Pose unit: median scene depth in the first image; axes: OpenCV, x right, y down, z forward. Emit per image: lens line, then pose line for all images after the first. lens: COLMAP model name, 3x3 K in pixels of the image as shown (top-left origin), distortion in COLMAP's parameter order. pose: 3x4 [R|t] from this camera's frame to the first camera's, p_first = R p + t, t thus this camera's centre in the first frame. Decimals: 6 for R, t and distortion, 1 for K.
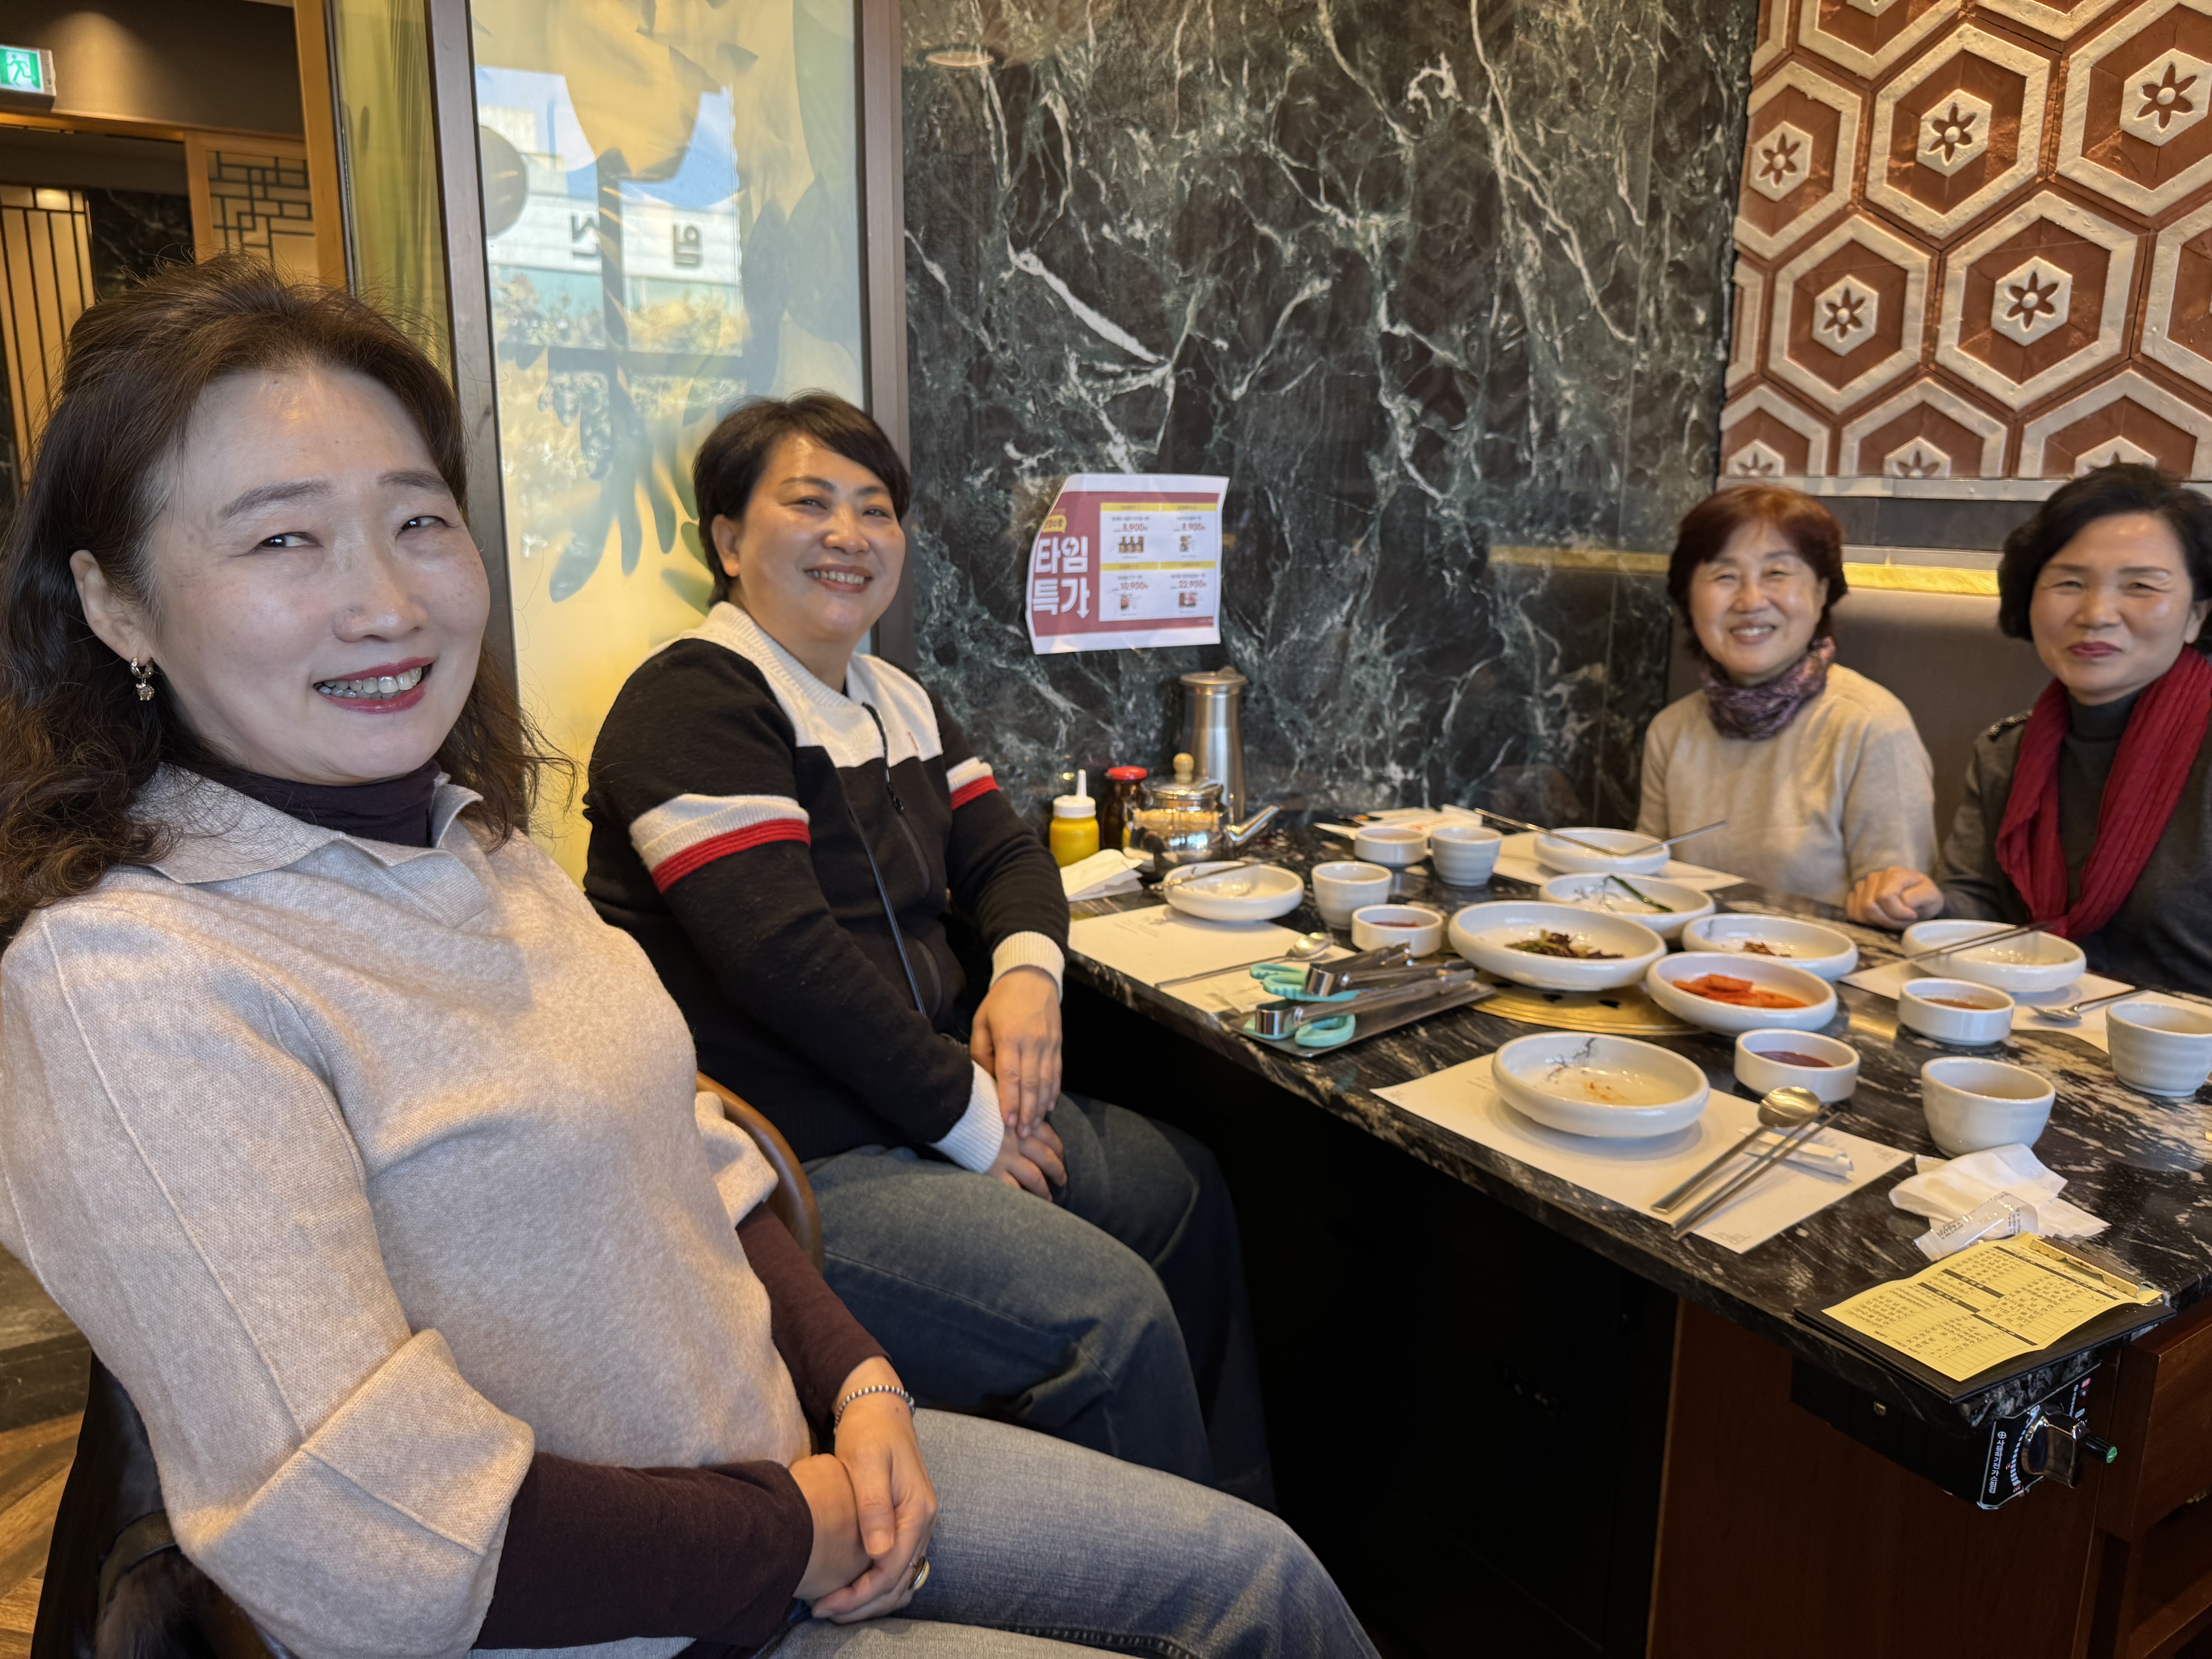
lens RADIAL K [[1555.3, 0, 1098.4], [0, 1555.3, 814.0], [0, 0, 1]] dist [0.001642, -0.013334]
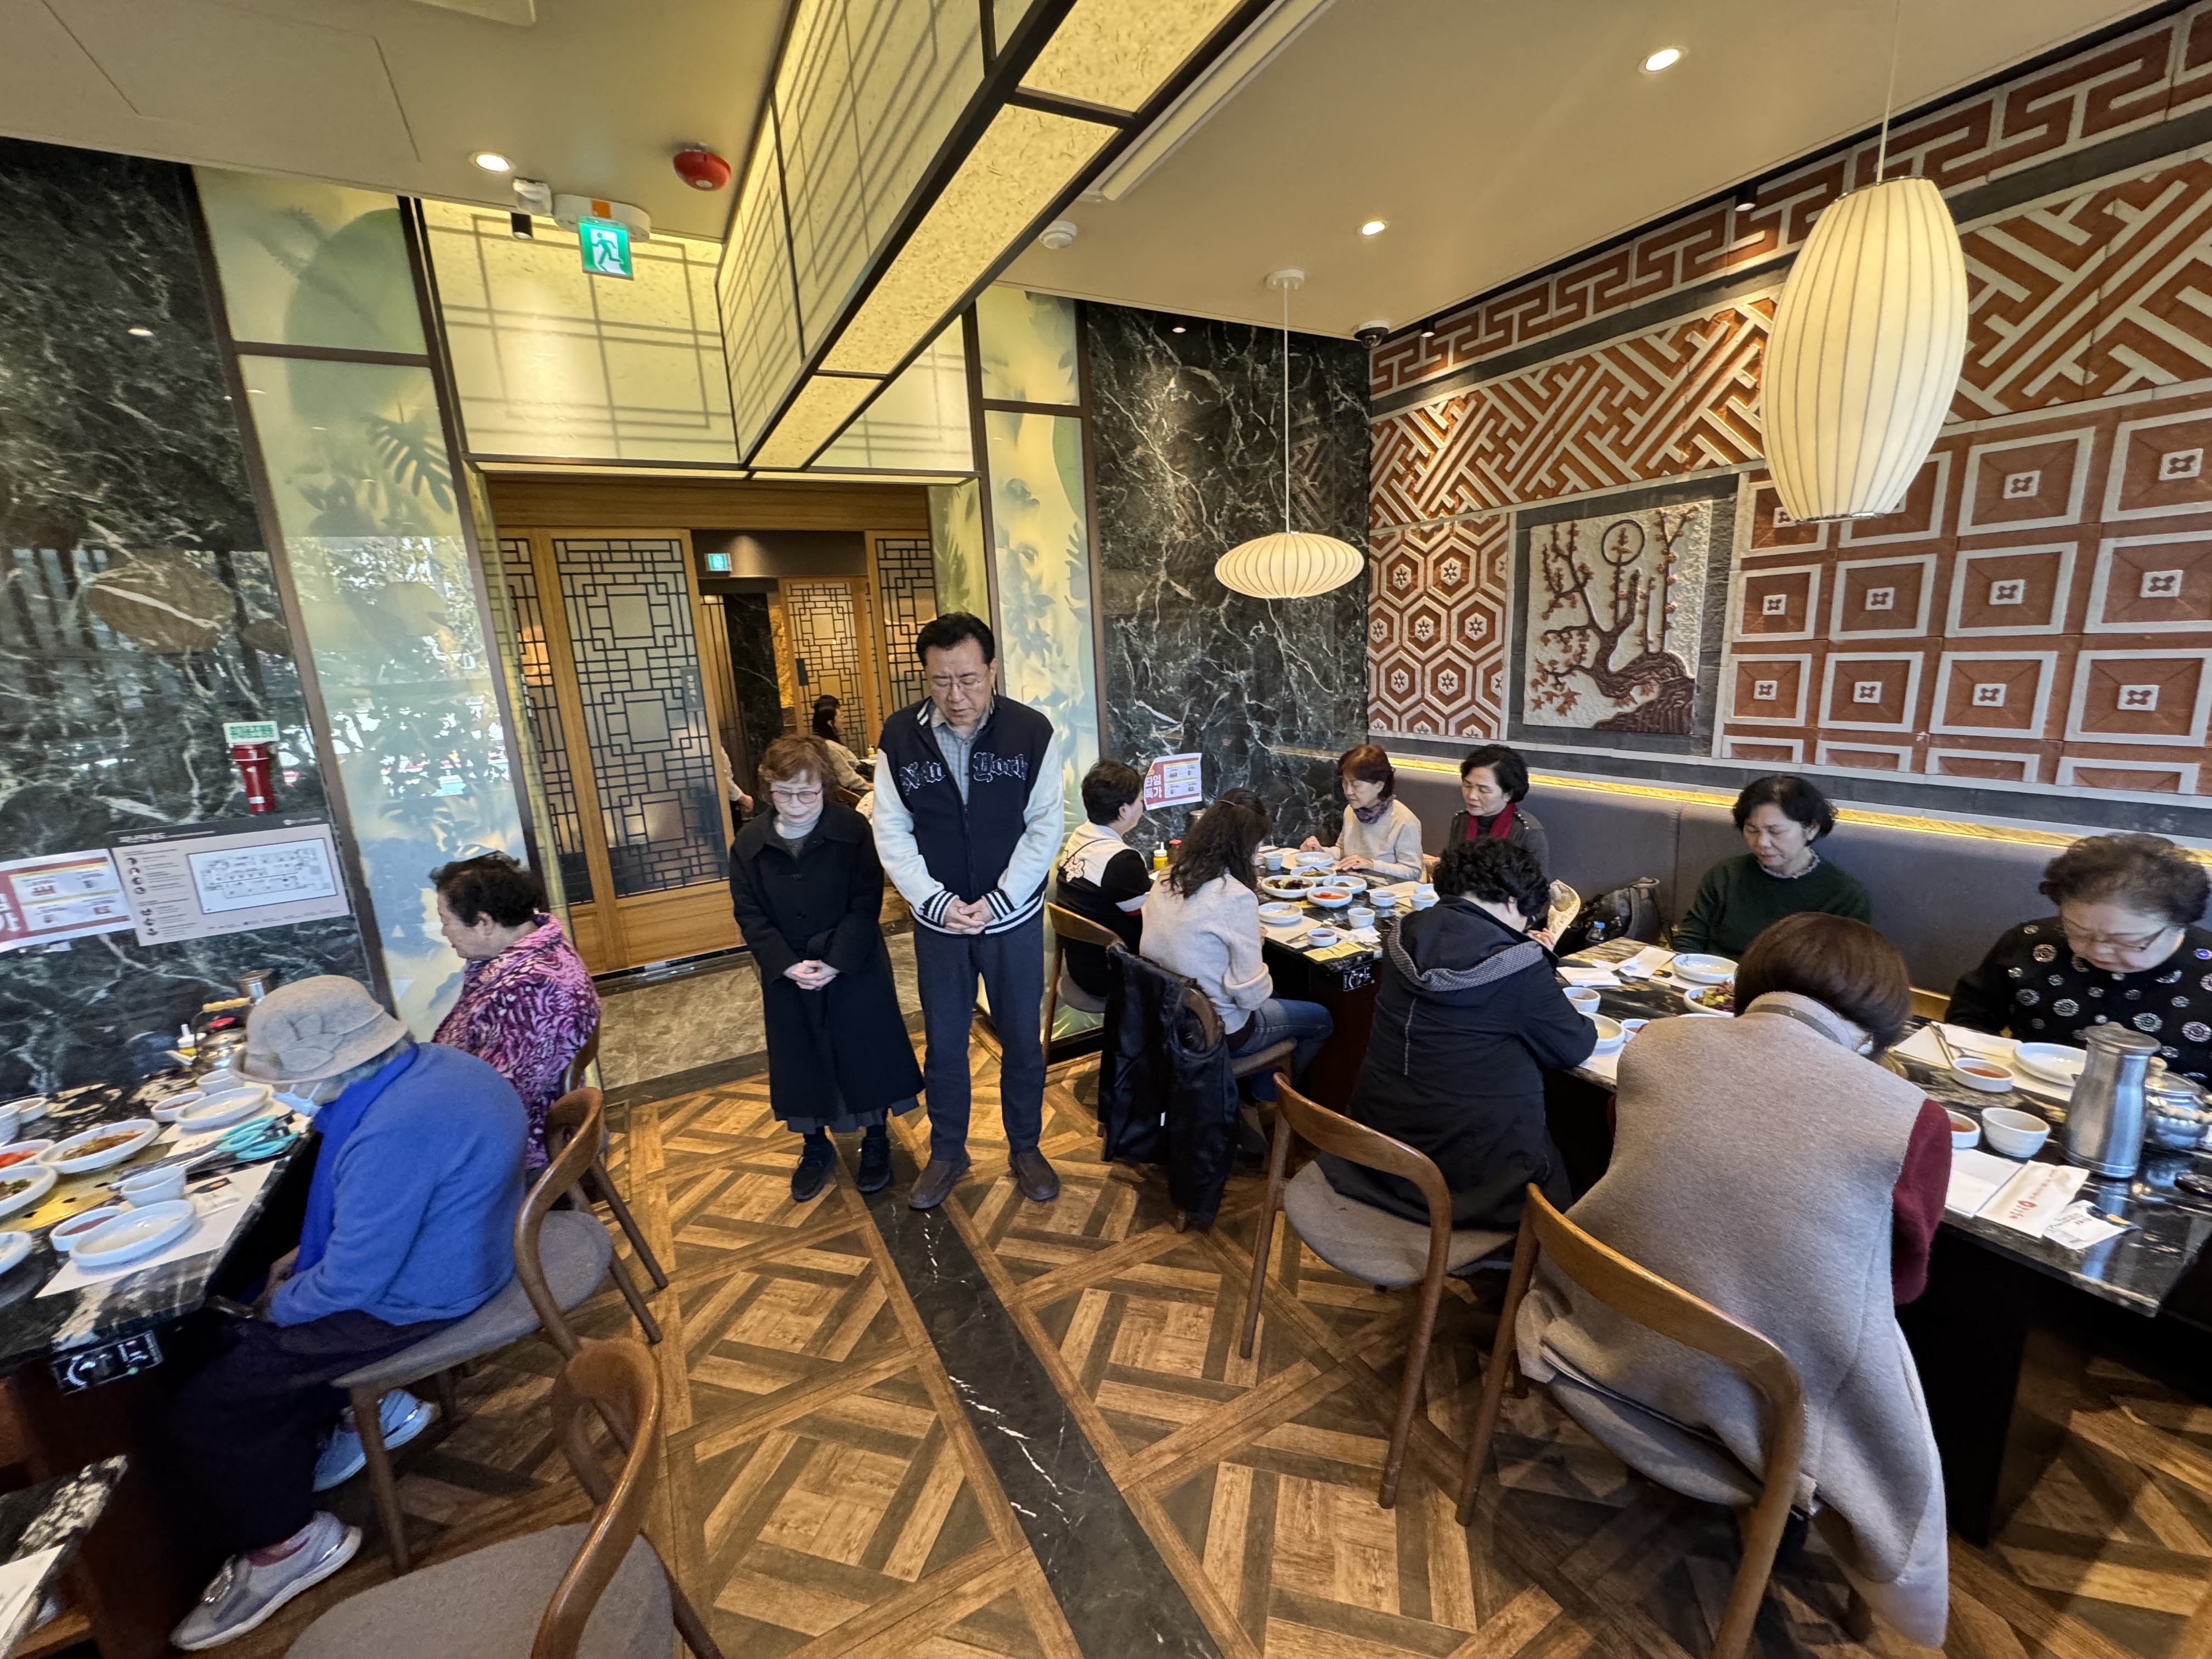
lens RADIAL K [[890.7, 0, 1108.1], [0, 890.7, 836.1], [0, 0, 1]] dist [0.000633, -0.000008]
pose [[0.996482, -0.047998, -0.068694, 0.005479], [0.048807, 0.998757, 0.010146, -0.059971], [0.068122, -0.013463, 0.997586, -0.872082]]
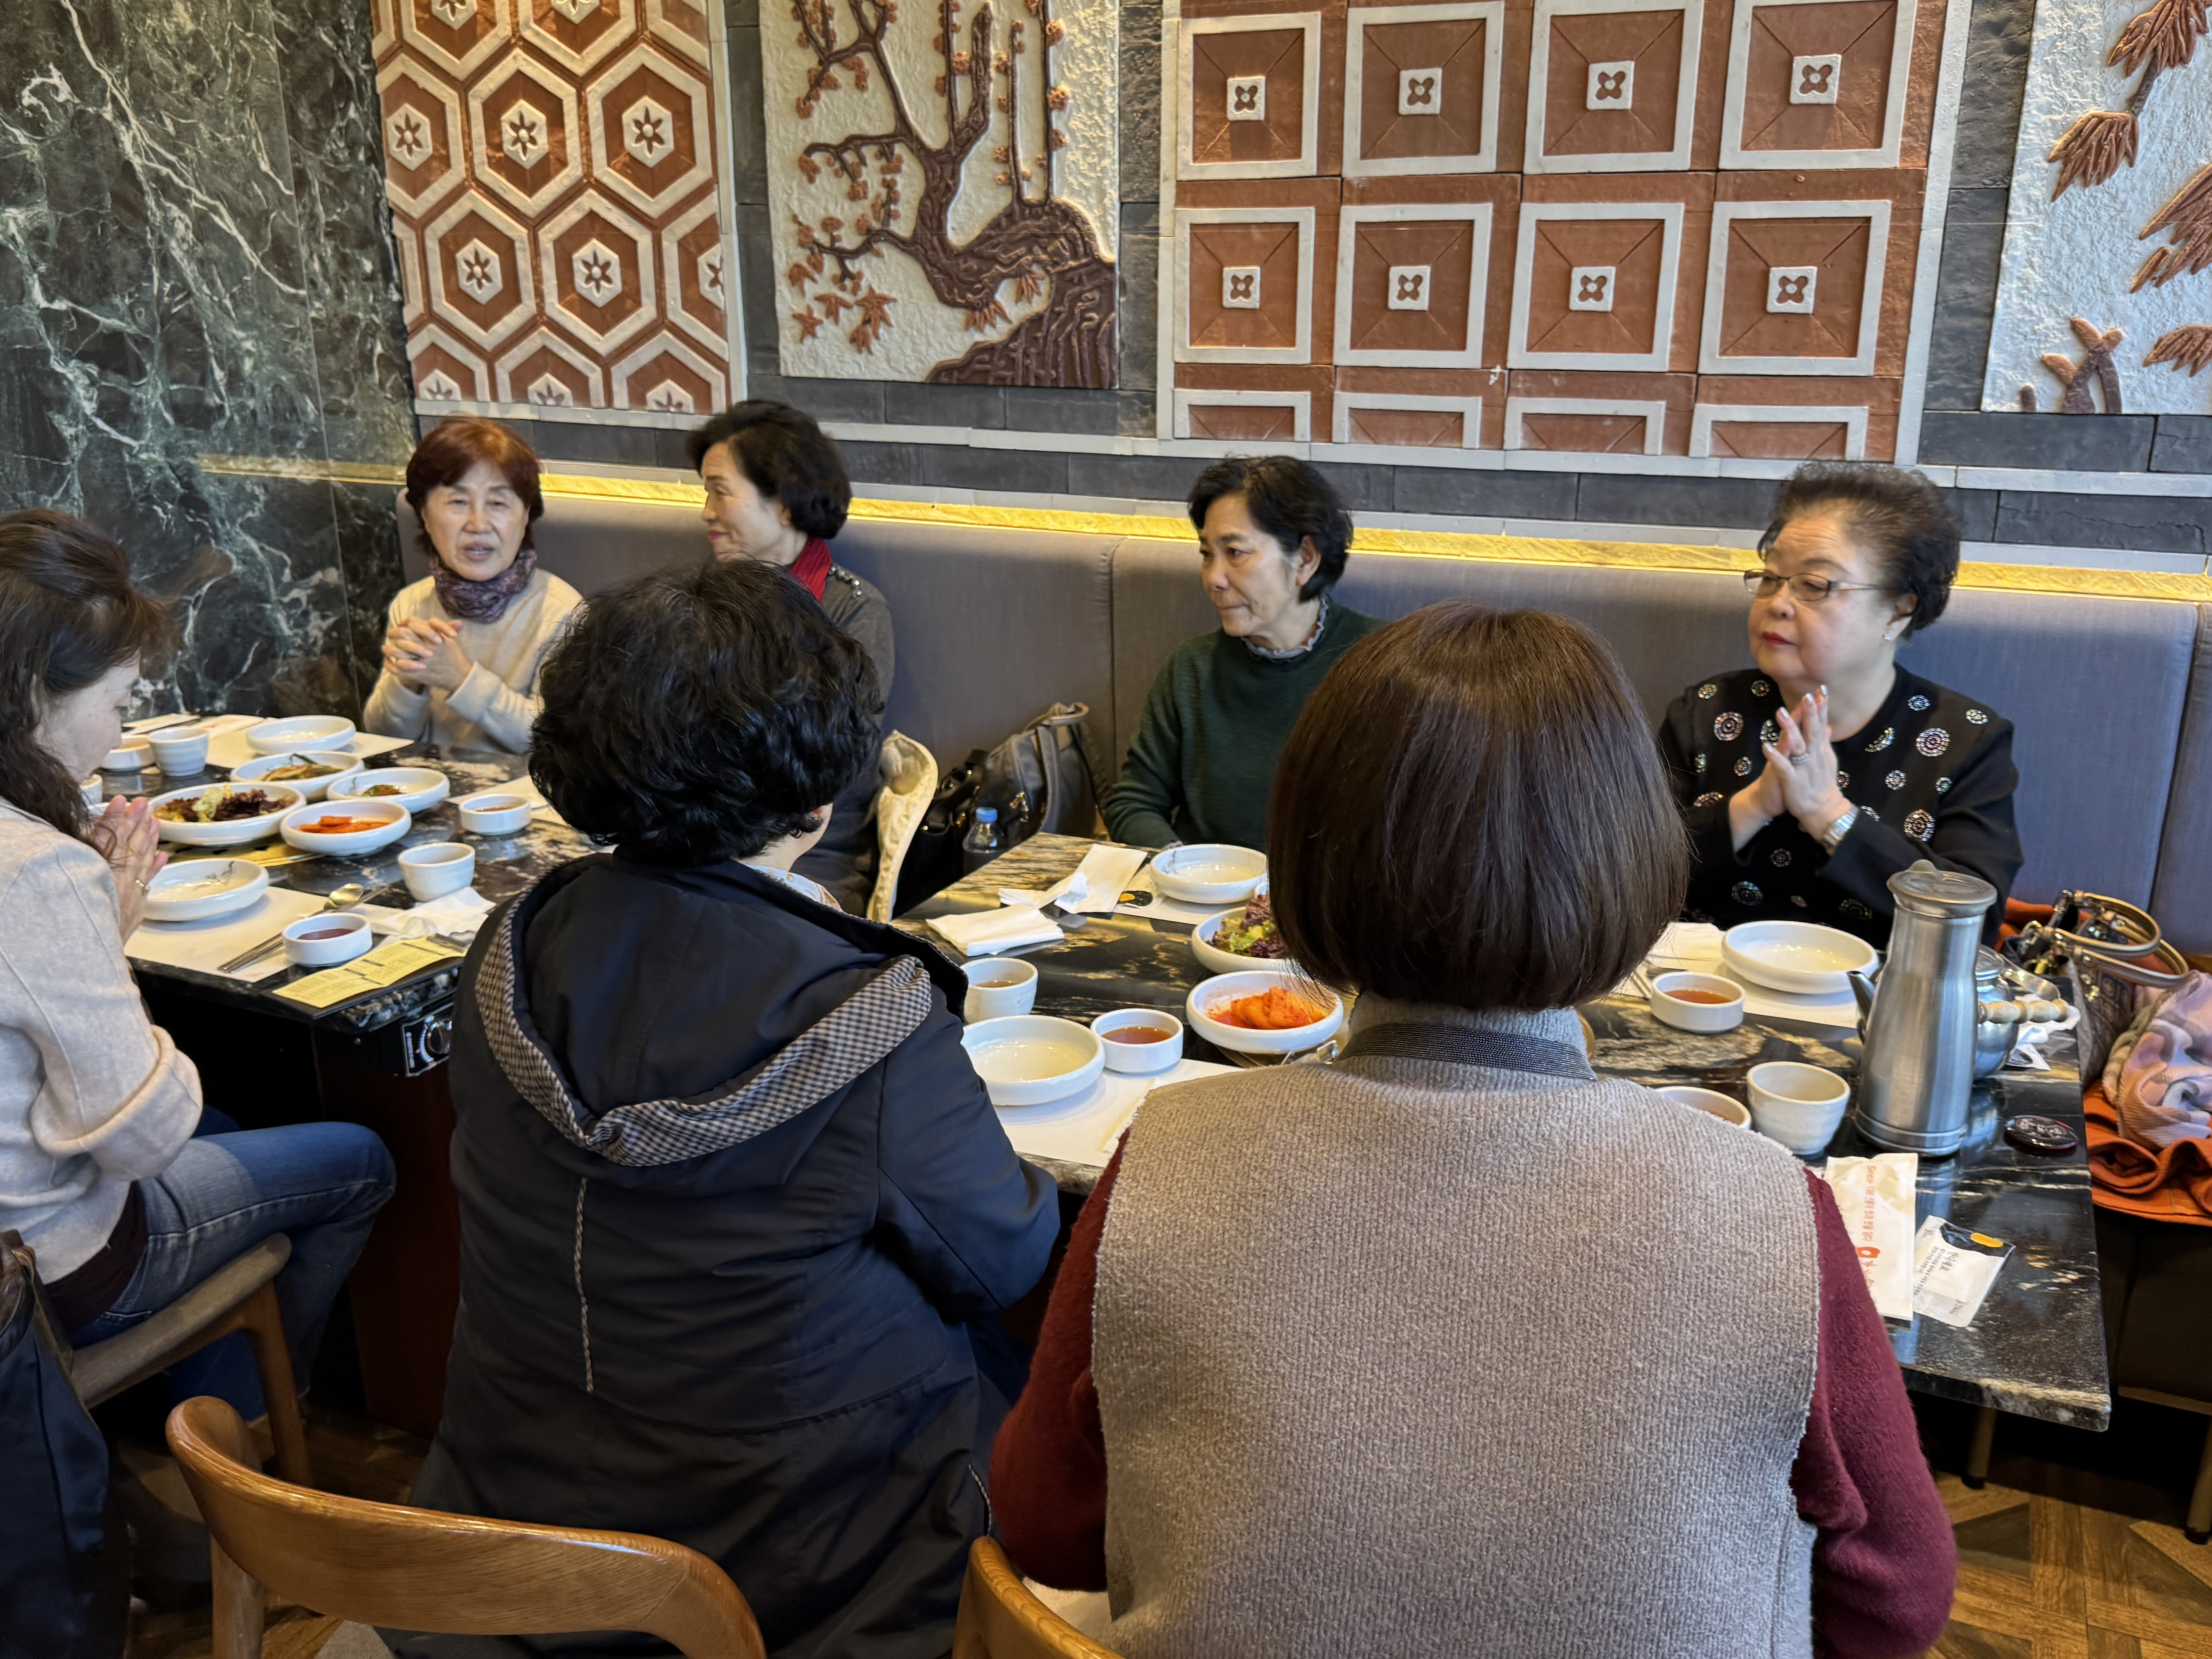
lens RADIAL K [[1840.4, 0, 1122.2], [0, 1840.4, 833.5], [0, 0, 1]] dist [0.025985, -0.036571]
pose [[0.843655, -0.168869, 0.509636, 0.091501], [0.118599, 0.984414, 0.129858, -0.011203], [-0.523622, -0.049114, 0.850534, -0.570354]]
